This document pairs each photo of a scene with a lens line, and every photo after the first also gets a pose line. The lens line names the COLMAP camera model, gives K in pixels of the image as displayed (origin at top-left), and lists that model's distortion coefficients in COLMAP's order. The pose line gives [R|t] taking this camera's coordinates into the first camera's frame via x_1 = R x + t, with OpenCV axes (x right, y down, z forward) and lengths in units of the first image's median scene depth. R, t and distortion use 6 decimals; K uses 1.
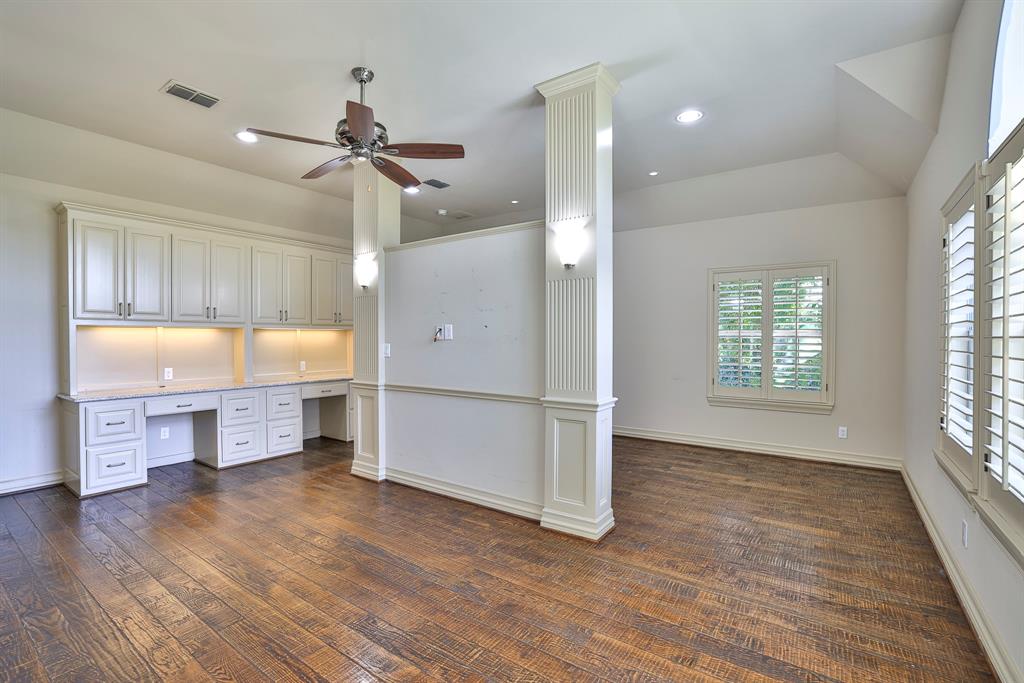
lens RADIAL K [[459.2, 0, 509.4], [0, 459.2, 341.1], [0, 0, 1]] dist [-0.027040, -0.000016]
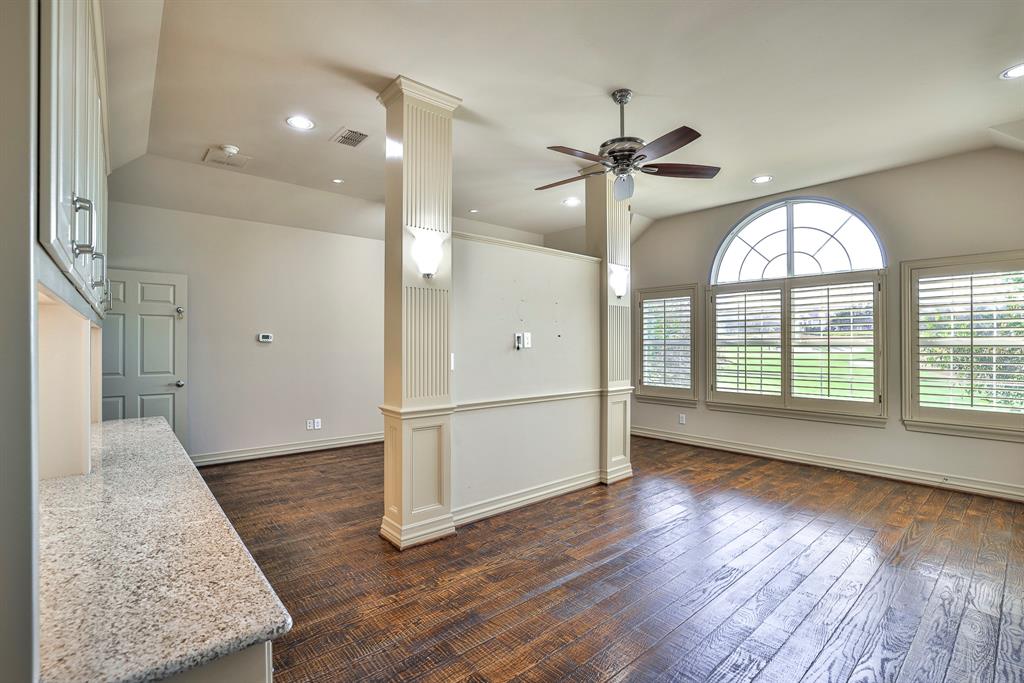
lens RADIAL K [[459.2, 0, 509.4], [0, 459.2, 341.1], [0, 0, 1]] dist [-0.027040, -0.000016]
pose [[0.244331, 0.009103, 0.969649, -1.080982], [0.007692, 0.999906, -0.011325, -0.006713], [-0.969661, 0.010225, 0.244238, 0.769555]]
